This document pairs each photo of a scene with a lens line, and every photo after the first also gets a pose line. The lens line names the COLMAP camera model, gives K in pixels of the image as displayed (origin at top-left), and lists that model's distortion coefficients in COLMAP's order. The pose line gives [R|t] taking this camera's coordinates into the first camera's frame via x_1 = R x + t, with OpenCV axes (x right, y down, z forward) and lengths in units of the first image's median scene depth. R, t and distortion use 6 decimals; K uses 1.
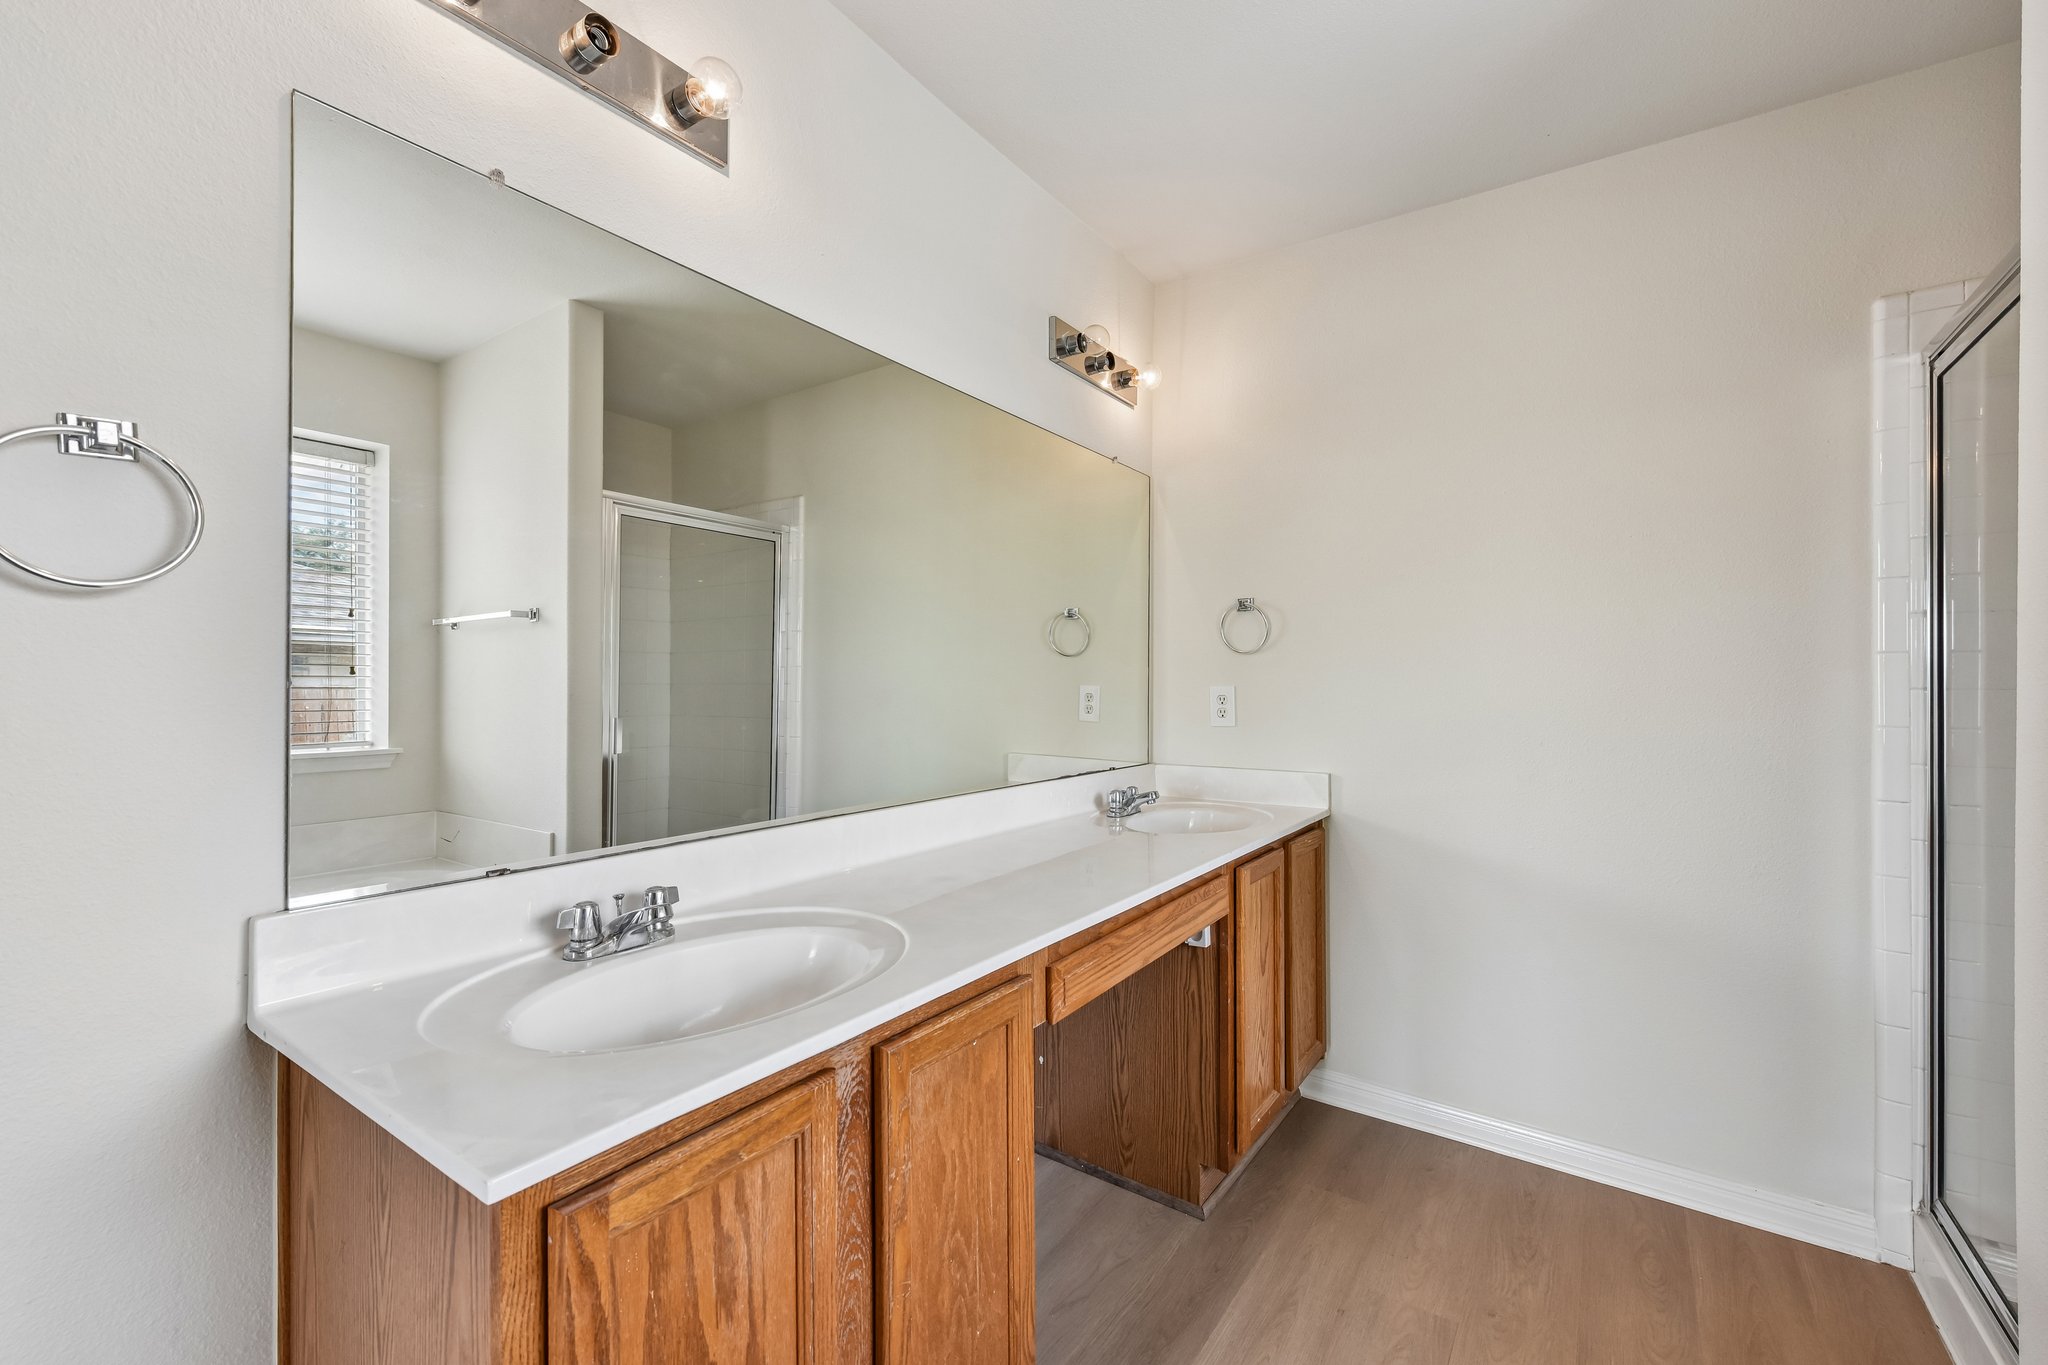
lens RADIAL K [[835.1, 0, 1026.7], [0, 835.1, 677.9], [0, 0, 1]] dist [0.000729, -0.000354]
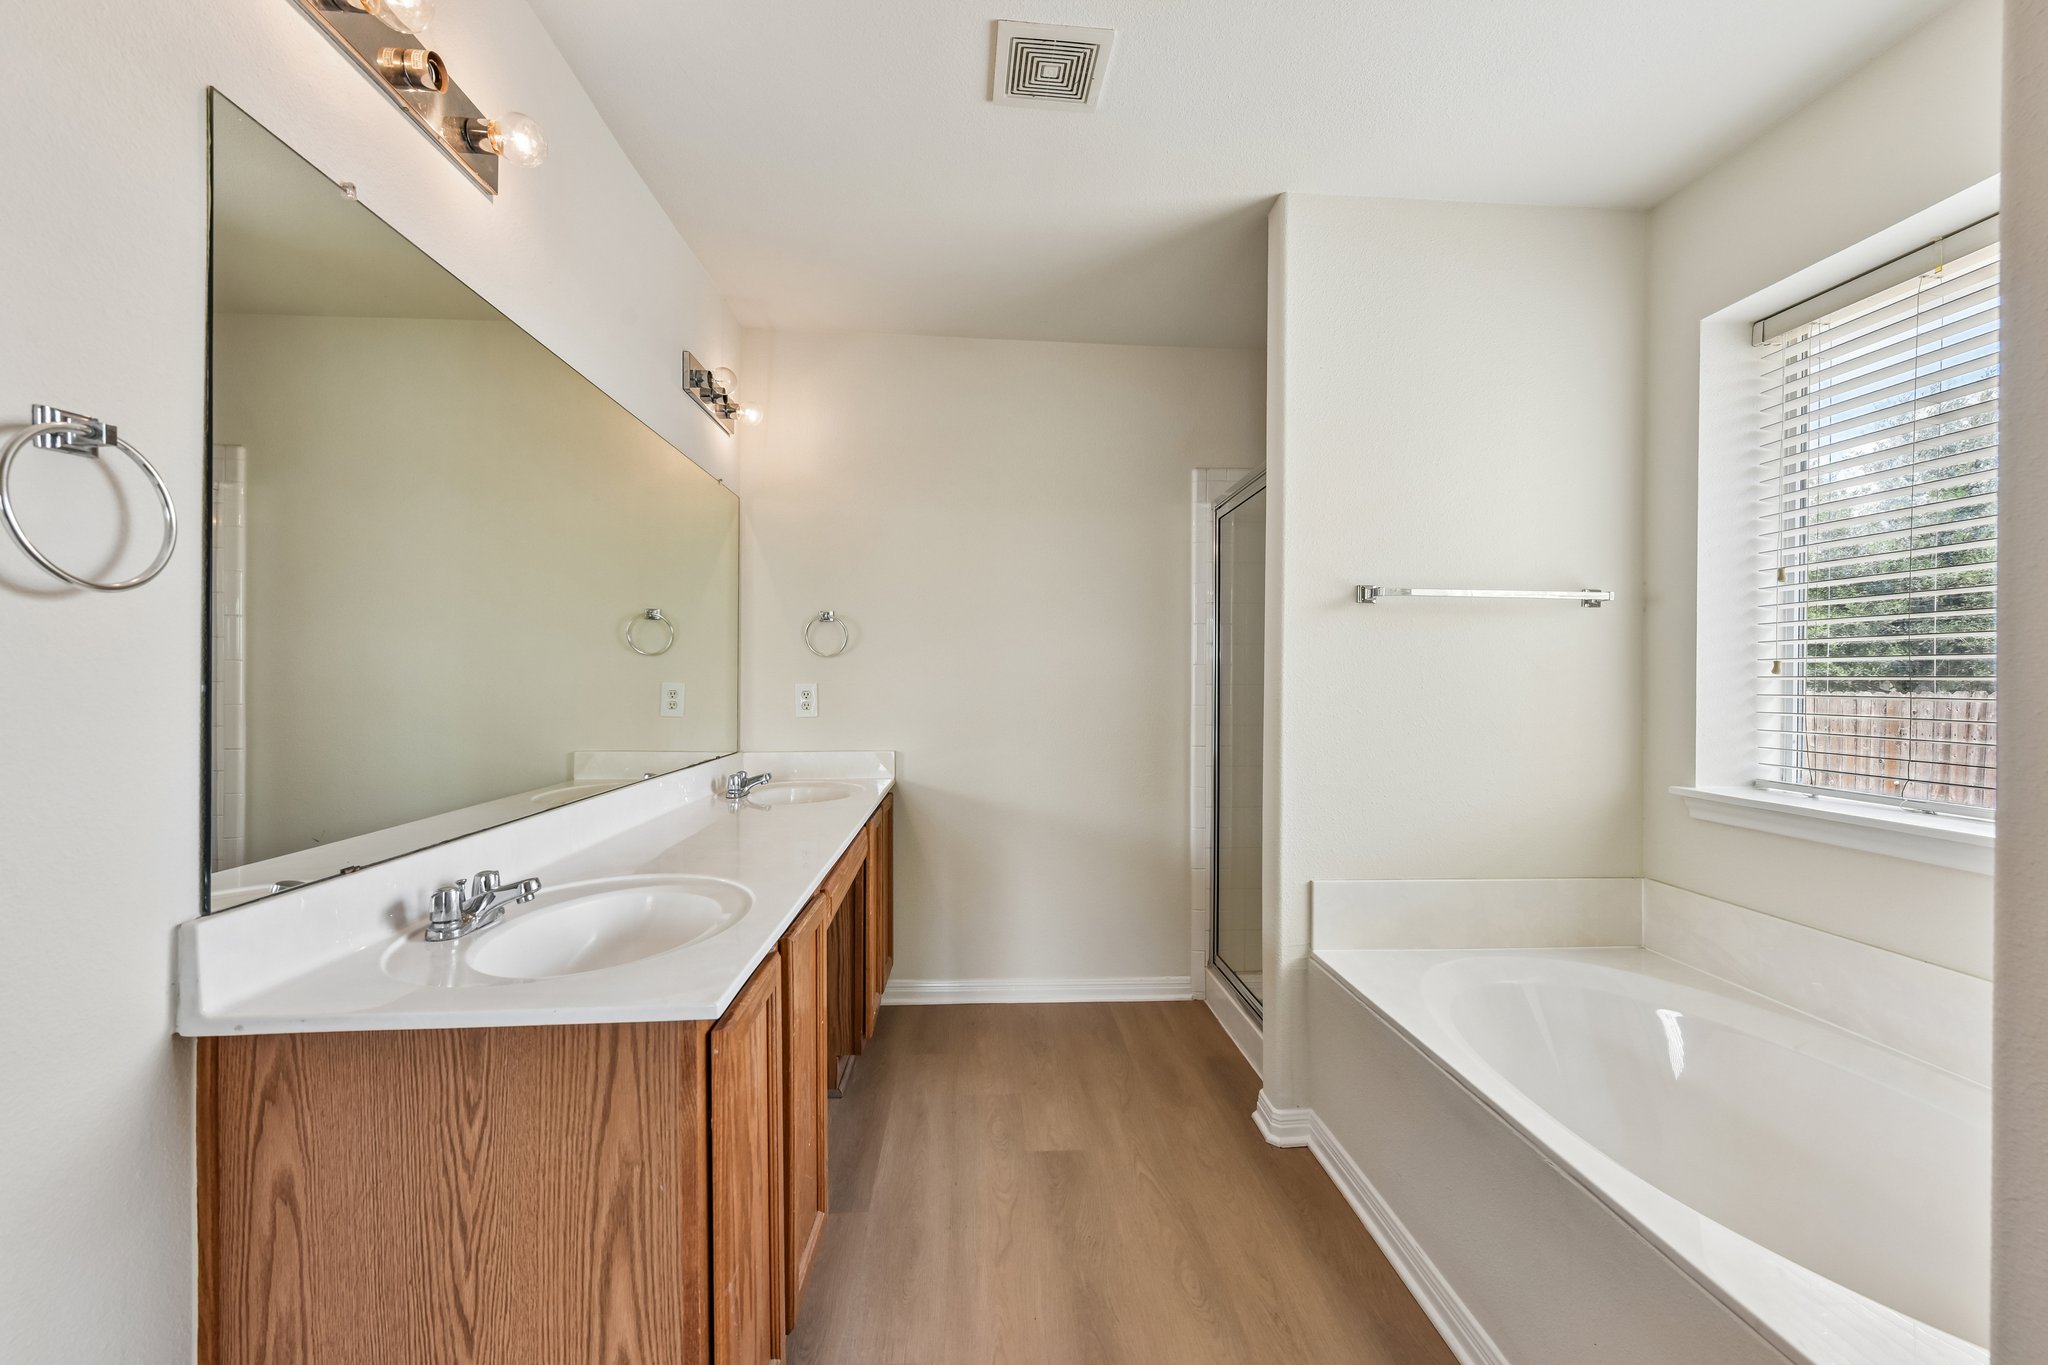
lens RADIAL K [[835.1, 0, 1026.7], [0, 835.1, 677.9], [0, 0, 1]] dist [0.000729, -0.000354]
pose [[0.785827, 0.000543, 0.618446, -0.384386], [-0.003877, 0.999984, 0.004049, -0.006235], [-0.618434, -0.005579, 0.785817, -0.199622]]
